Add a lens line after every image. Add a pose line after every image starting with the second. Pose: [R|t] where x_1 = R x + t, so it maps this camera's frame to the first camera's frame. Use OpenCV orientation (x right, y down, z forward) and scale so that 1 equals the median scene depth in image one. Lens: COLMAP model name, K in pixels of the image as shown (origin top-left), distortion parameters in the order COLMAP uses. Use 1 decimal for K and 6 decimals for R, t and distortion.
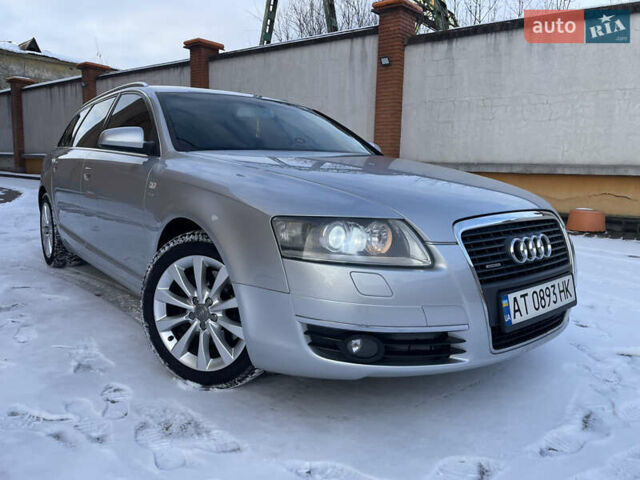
lens RADIAL K [[474.2, 0, 318.1], [0, 474.2, 236.6], [0, 0, 1]] dist [0.072810, -0.087831]
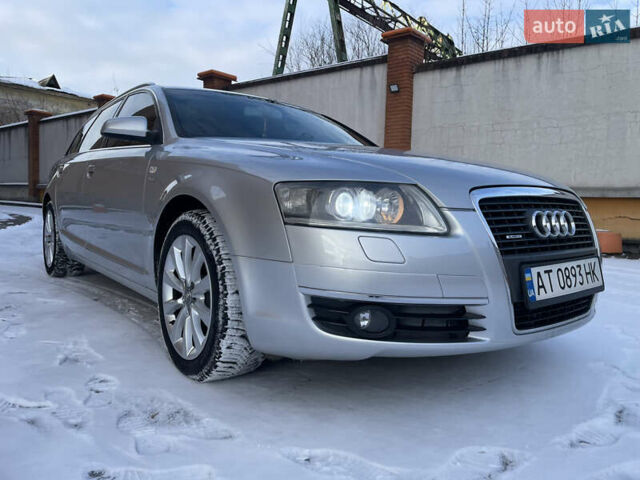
lens RADIAL K [[474.2, 0, 322.1], [0, 474.2, 235.1], [0, 0, 1]] dist [0.072810, -0.087831]
pose [[0.999902, 0.006411, -0.012421, 0.009566], [-0.007319, 0.997193, -0.074520, 0.111764], [0.011909, 0.074603, 0.997142, 0.071310]]
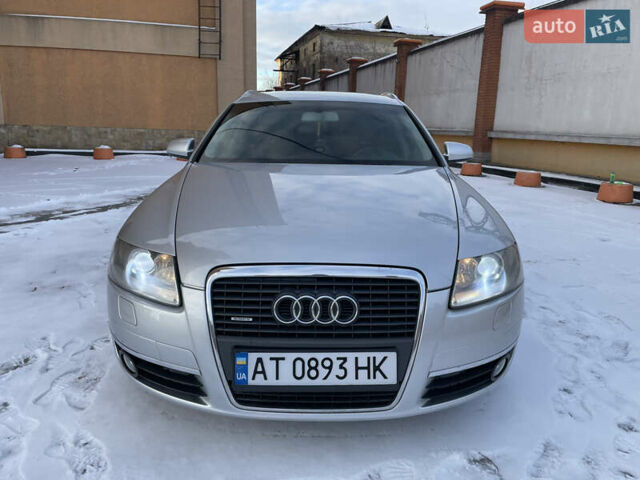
lens RADIAL K [[474.2, 0, 316.8], [0, 474.2, 250.1], [0, 0, 1]] dist [0.072810, -0.087831]
pose [[0.786387, 0.151708, -0.598816, 0.891544], [-0.095143, 0.987553, 0.125248, -0.179097], [0.610363, -0.041521, 0.791033, 0.305668]]
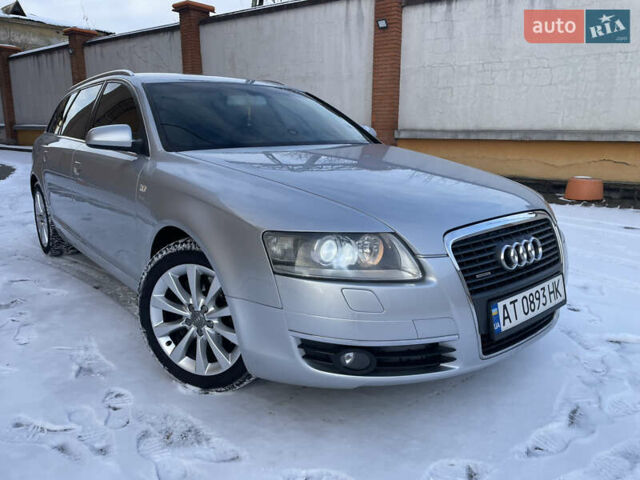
lens RADIAL K [[474.2, 0, 323.0], [0, 474.2, 241.5], [0, 0, 1]] dist [0.072810, -0.087831]
pose [[0.999691, -0.023669, 0.007575, 0.018790], [0.022929, 0.996009, 0.086262, -0.090392], [-0.009586, -0.086061, 0.996244, 0.003038]]
